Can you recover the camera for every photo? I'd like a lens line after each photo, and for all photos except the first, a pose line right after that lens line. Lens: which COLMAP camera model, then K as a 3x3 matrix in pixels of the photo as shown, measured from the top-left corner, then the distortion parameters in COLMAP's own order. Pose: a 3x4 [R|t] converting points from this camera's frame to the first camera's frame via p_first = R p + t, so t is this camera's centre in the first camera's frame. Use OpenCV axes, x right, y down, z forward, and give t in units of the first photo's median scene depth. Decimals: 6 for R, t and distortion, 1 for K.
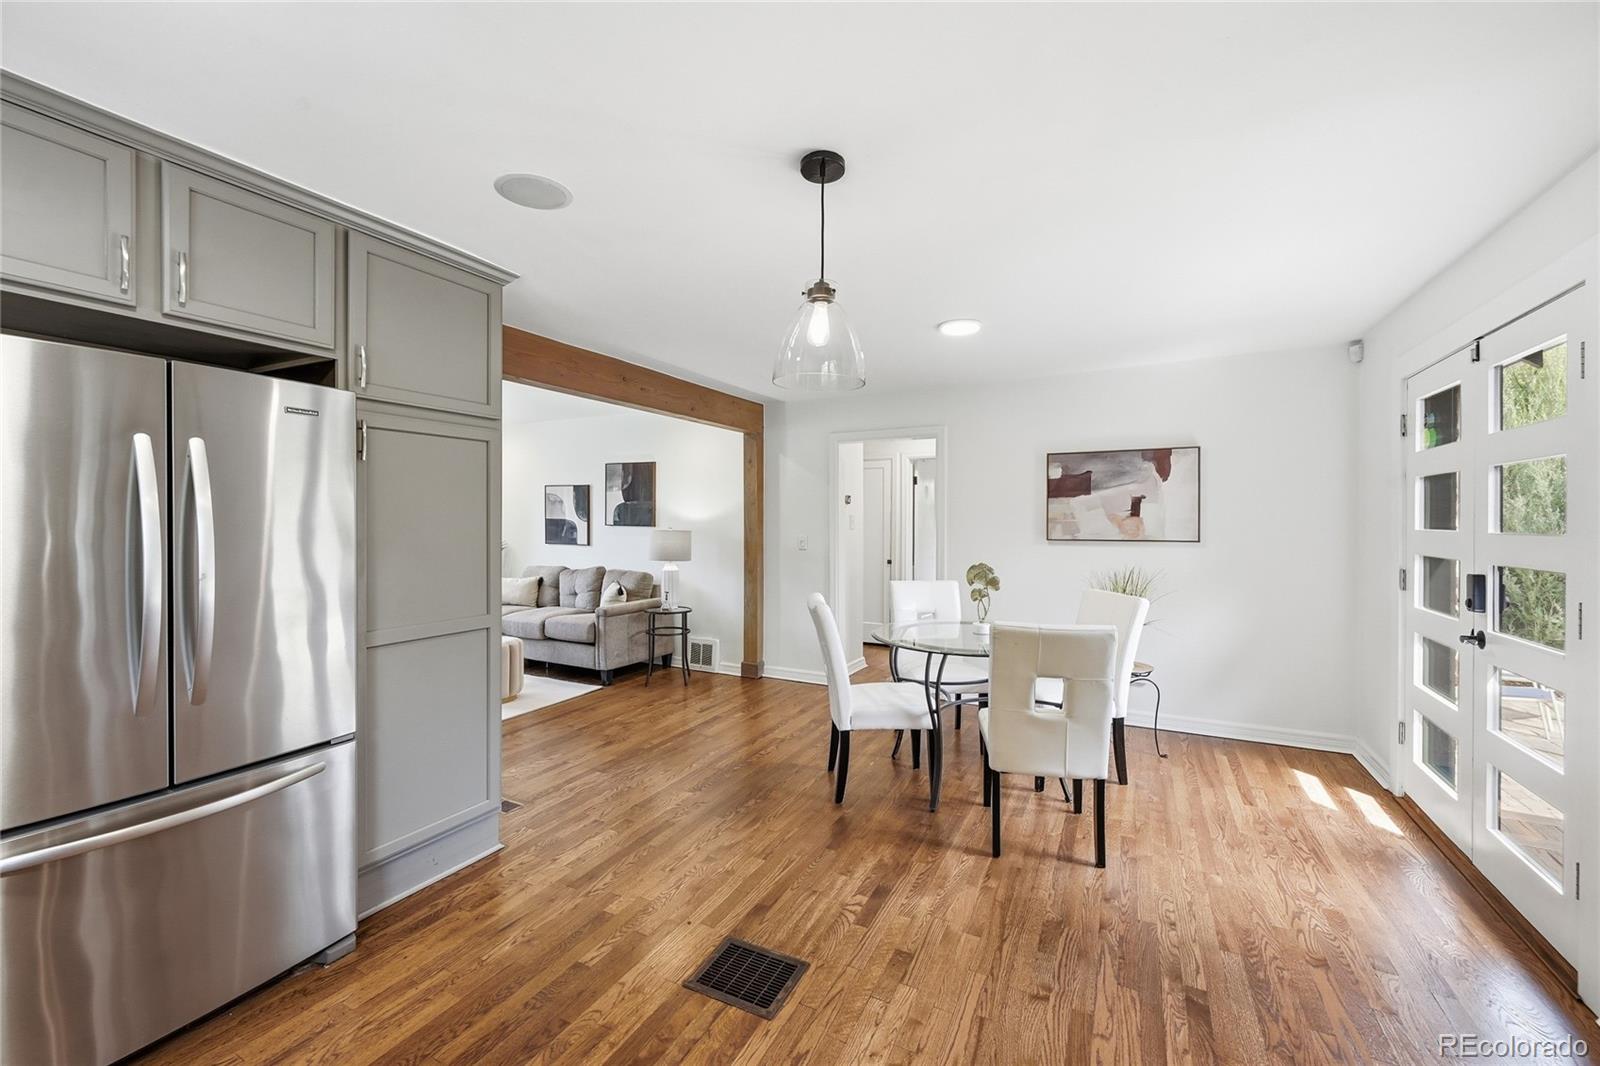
lens RADIAL K [[643.6, 0, 790.5], [0, 643.6, 520.7], [0, 0, 1]] dist [-0.002847, -0.000448]
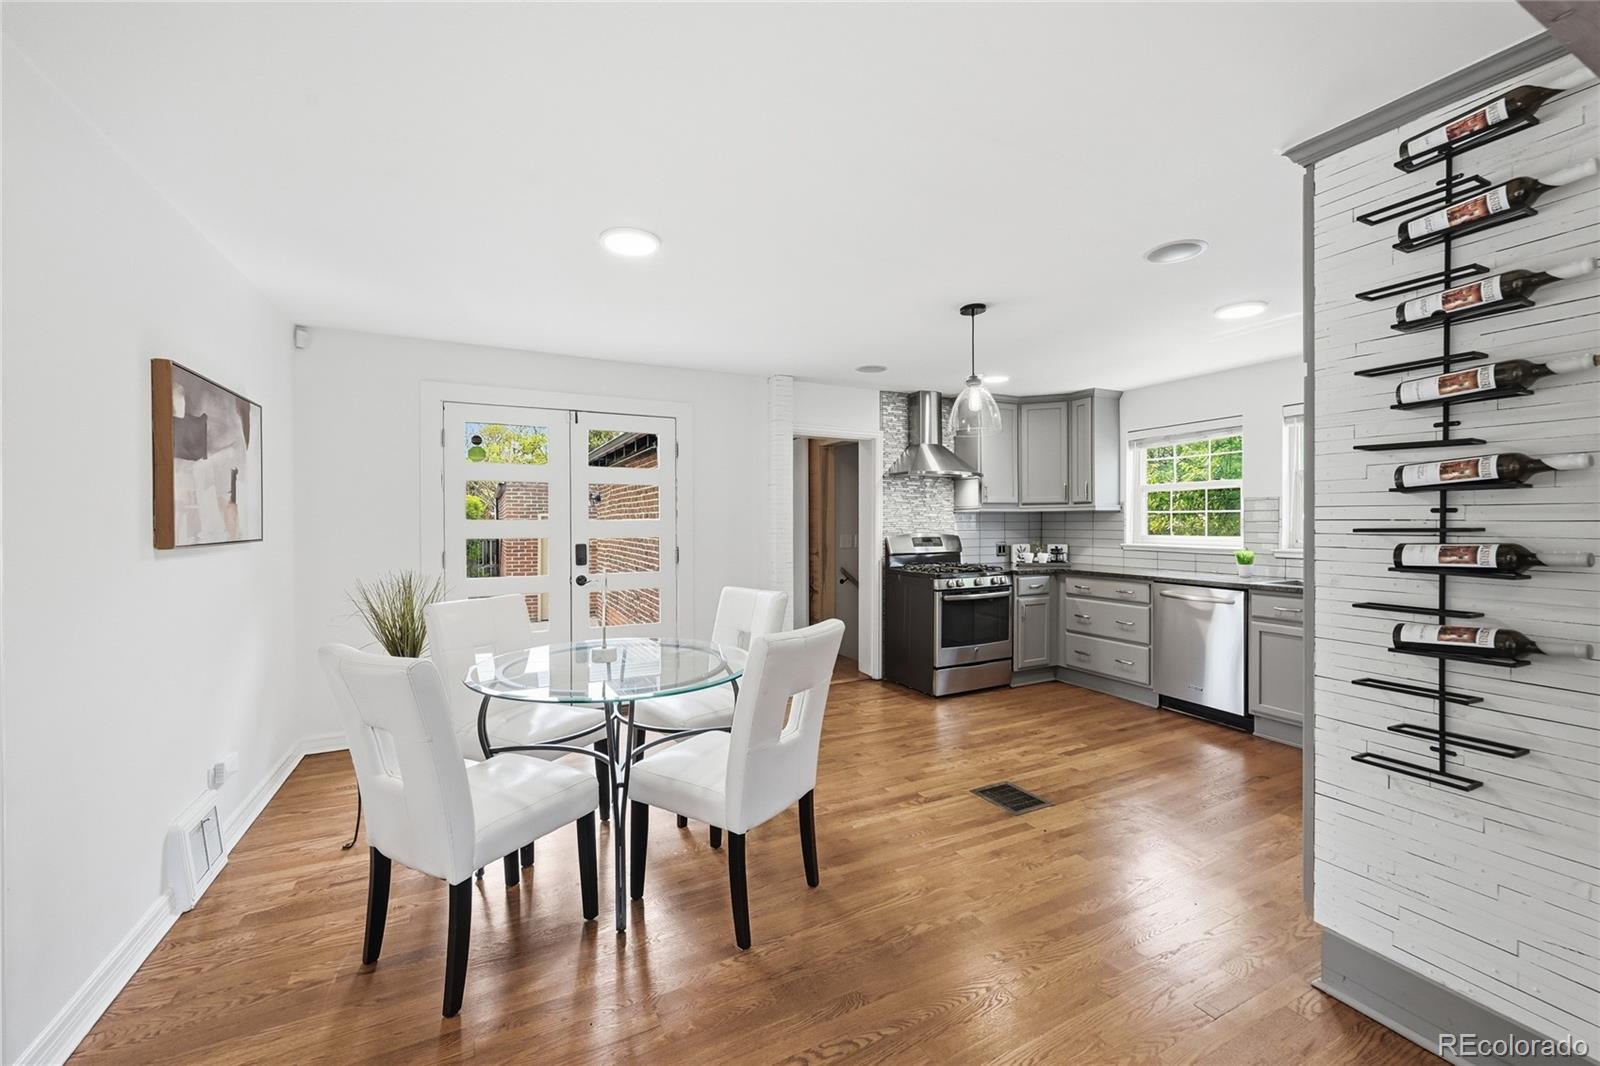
lens RADIAL K [[635.0, 0, 801.2], [0, 635.0, 533.9], [0, 0, 1]] dist [0.000720, 0.000219]
pose [[-0.820101, -0.009106, 0.572146, -0.305994], [0.002280, 0.999813, 0.019181, 0.015156], [-0.572214, 0.017035, -0.819927, 1.479879]]
